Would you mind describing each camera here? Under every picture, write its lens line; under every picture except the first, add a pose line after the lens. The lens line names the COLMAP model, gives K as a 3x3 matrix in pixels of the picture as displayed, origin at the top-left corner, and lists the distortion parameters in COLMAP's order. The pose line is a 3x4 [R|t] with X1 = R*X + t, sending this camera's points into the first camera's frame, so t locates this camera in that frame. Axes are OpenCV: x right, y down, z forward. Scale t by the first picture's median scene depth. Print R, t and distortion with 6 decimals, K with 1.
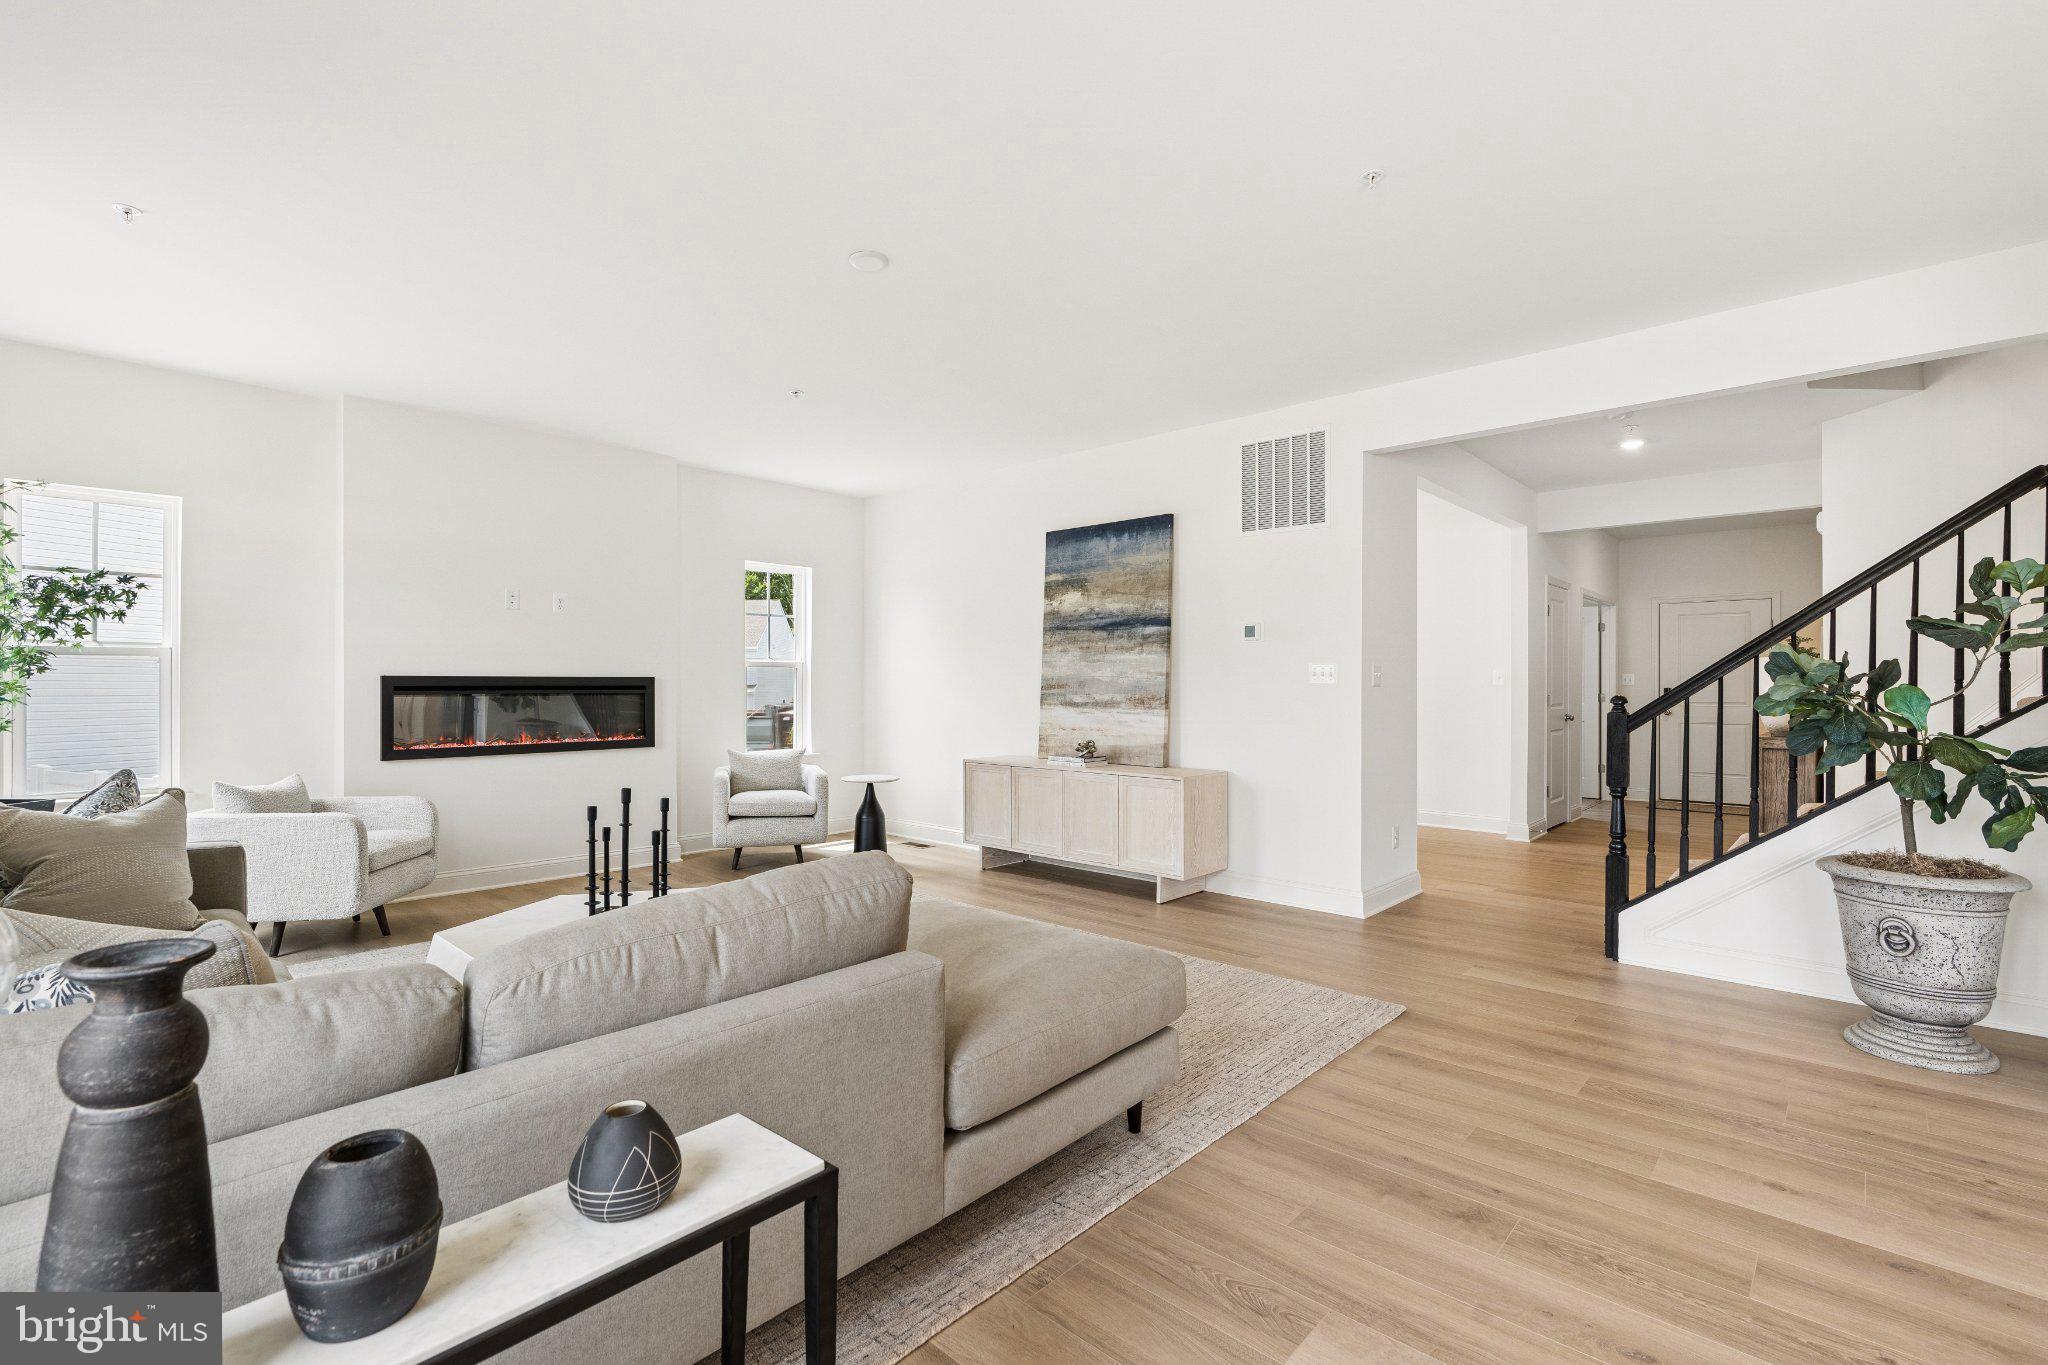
lens RADIAL K [[919.1, 0, 1024.0], [0, 919.1, 682.5], [0, 0, 1]] dist [-0.001693, 0.000197]
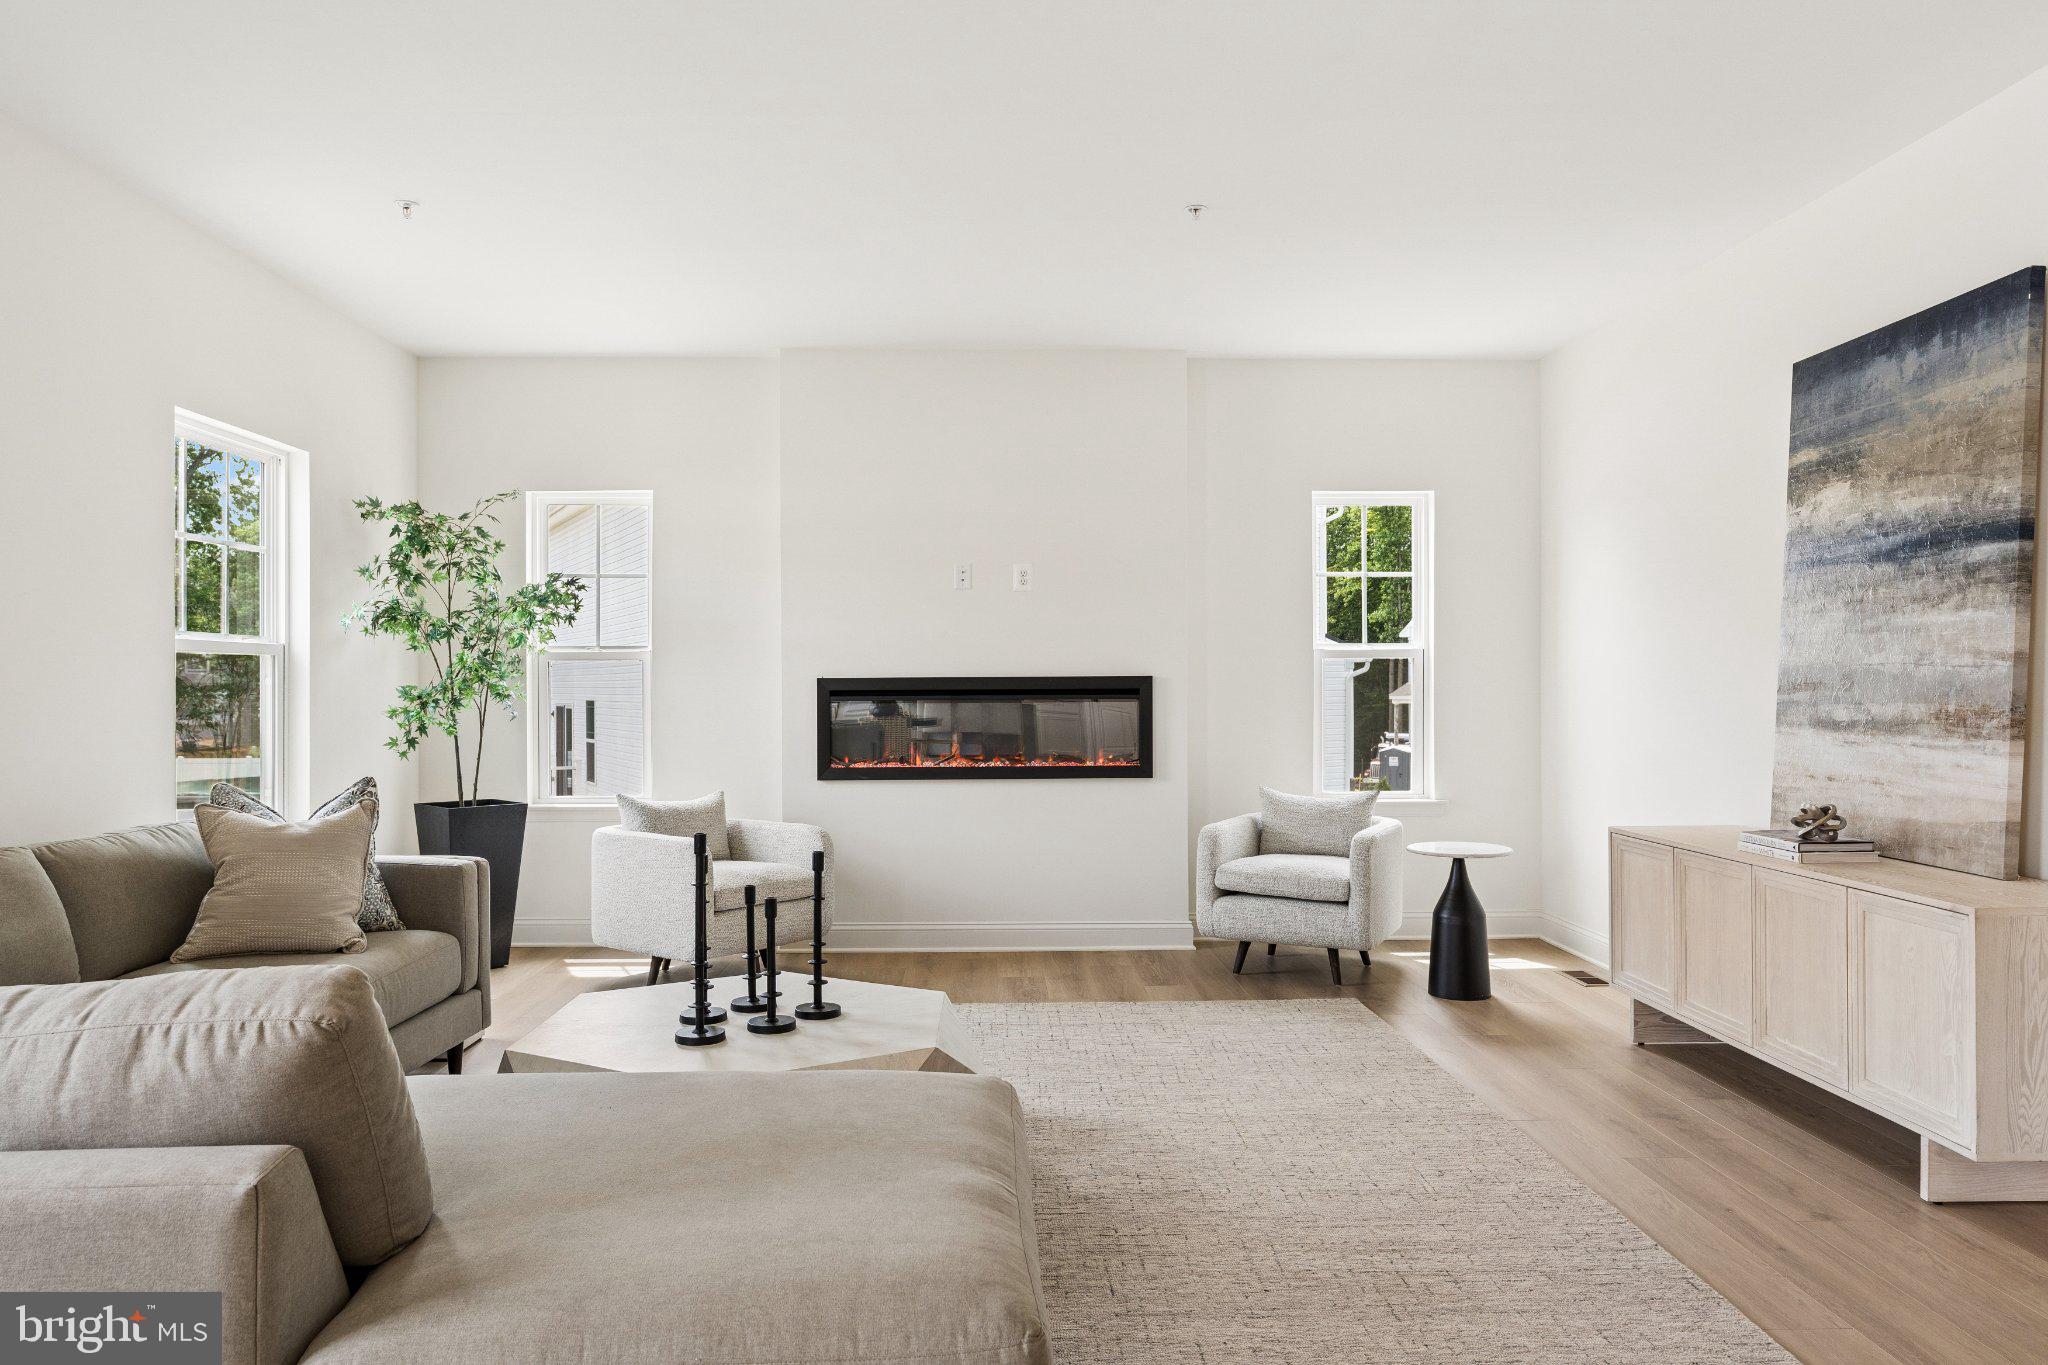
lens RADIAL K [[1351.0, 0, 1024.0], [0, 1351.0, 682.5], [0, 0, 1]] dist [0.006949, 0.004026]
pose [[0.698866, -0.007586, -0.715212, 0.265397], [0.007097, 0.999968, -0.003671, 0.002054], [0.715217, -0.002510, 0.698898, 0.236471]]
